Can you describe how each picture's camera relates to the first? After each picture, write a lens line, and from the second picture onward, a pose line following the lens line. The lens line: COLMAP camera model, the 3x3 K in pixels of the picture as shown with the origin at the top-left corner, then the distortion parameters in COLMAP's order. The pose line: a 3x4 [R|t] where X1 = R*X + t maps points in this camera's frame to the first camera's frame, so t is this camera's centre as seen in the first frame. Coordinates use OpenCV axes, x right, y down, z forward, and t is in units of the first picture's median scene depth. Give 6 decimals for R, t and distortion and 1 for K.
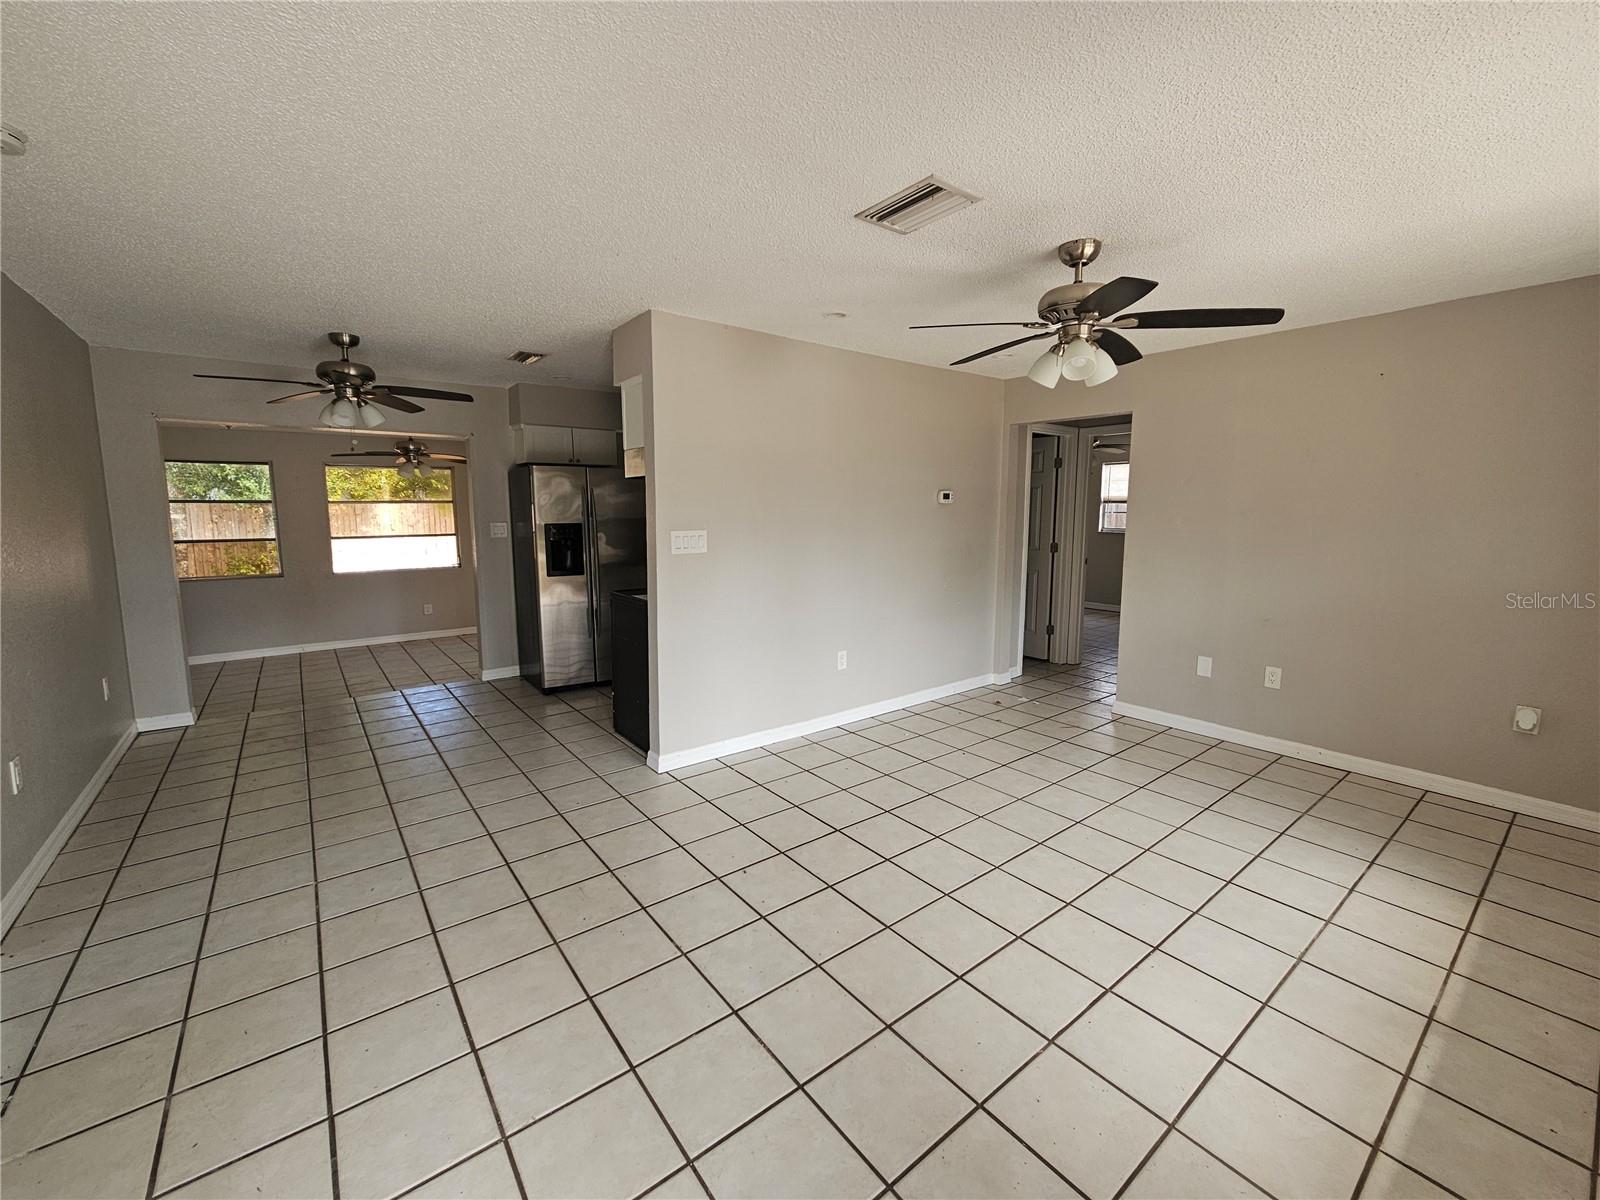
lens RADIAL K [[655.4, 0, 803.8], [0, 655.4, 587.8], [0, 0, 1]] dist [-0.002930, 0.000201]
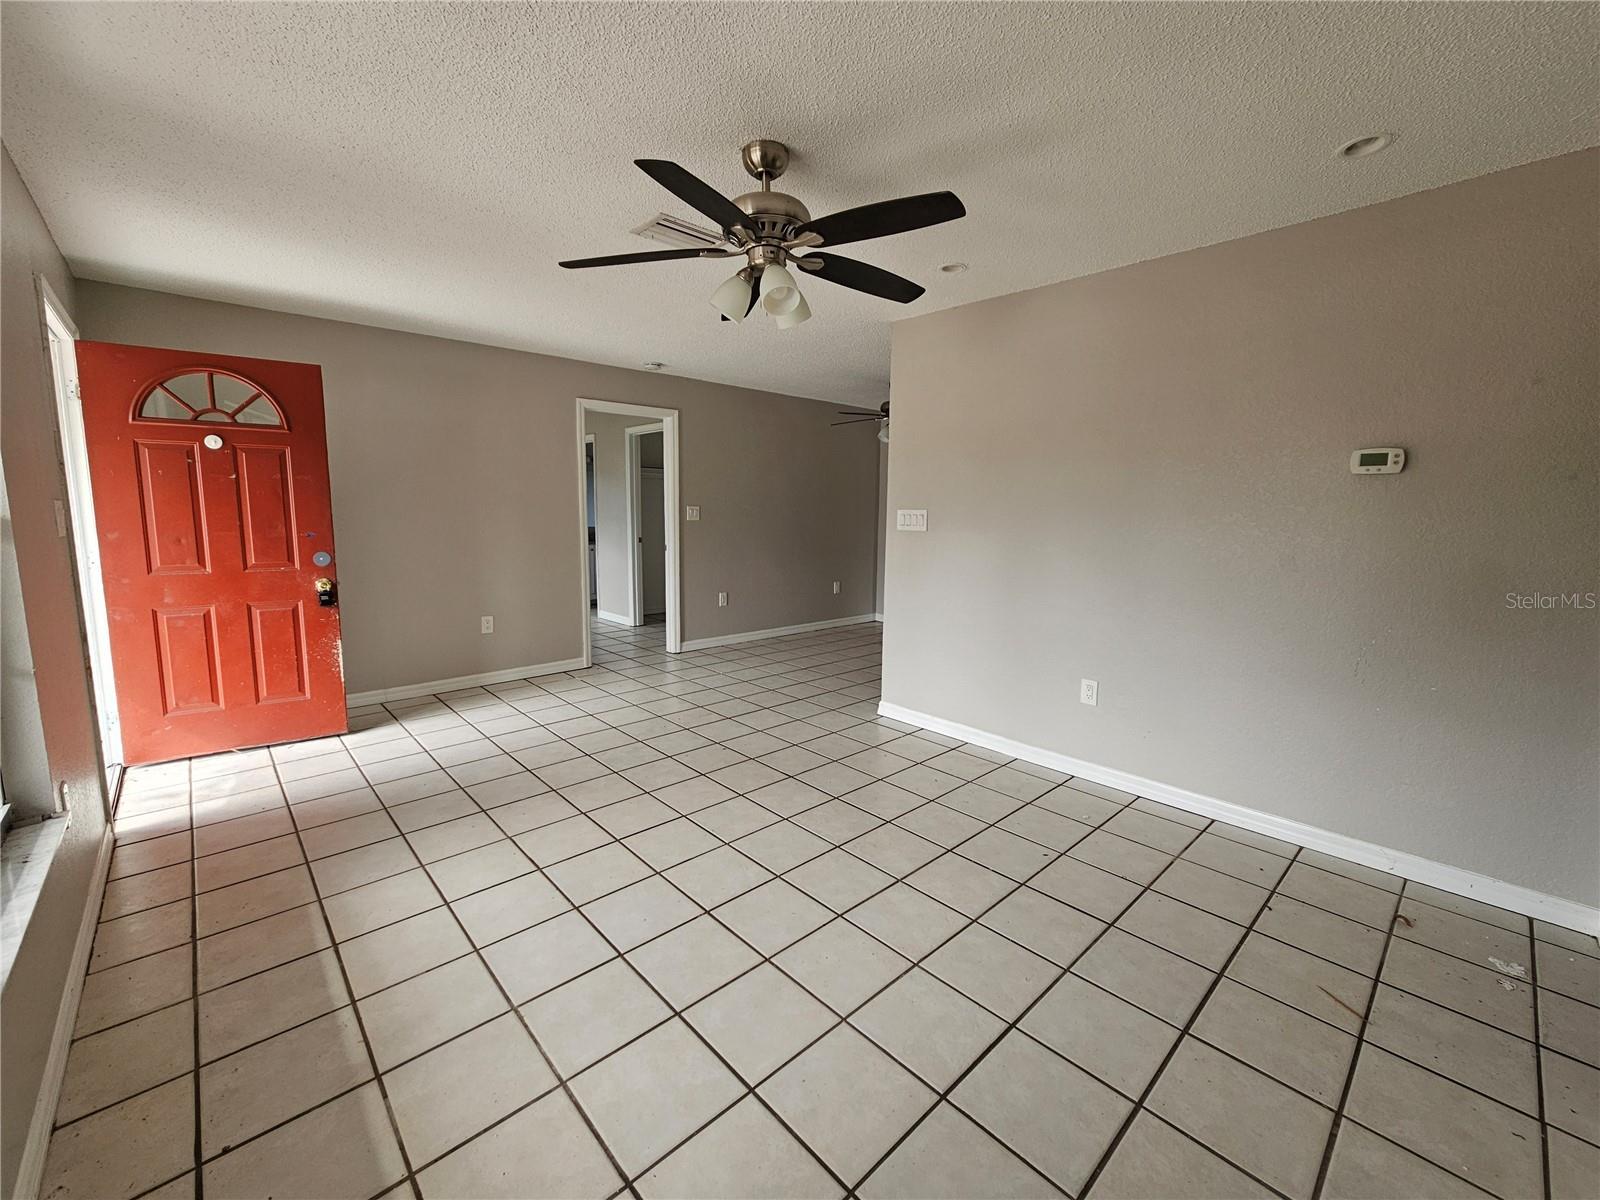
lens RADIAL K [[655.4, 0, 803.8], [0, 655.4, 587.8], [0, 0, 1]] dist [-0.002930, 0.000201]
pose [[0.087324, 0.125480, -0.988246, 0.924720], [-0.130438, 0.984935, 0.113533, -0.059569], [0.987603, 0.118991, 0.102376, 0.727230]]
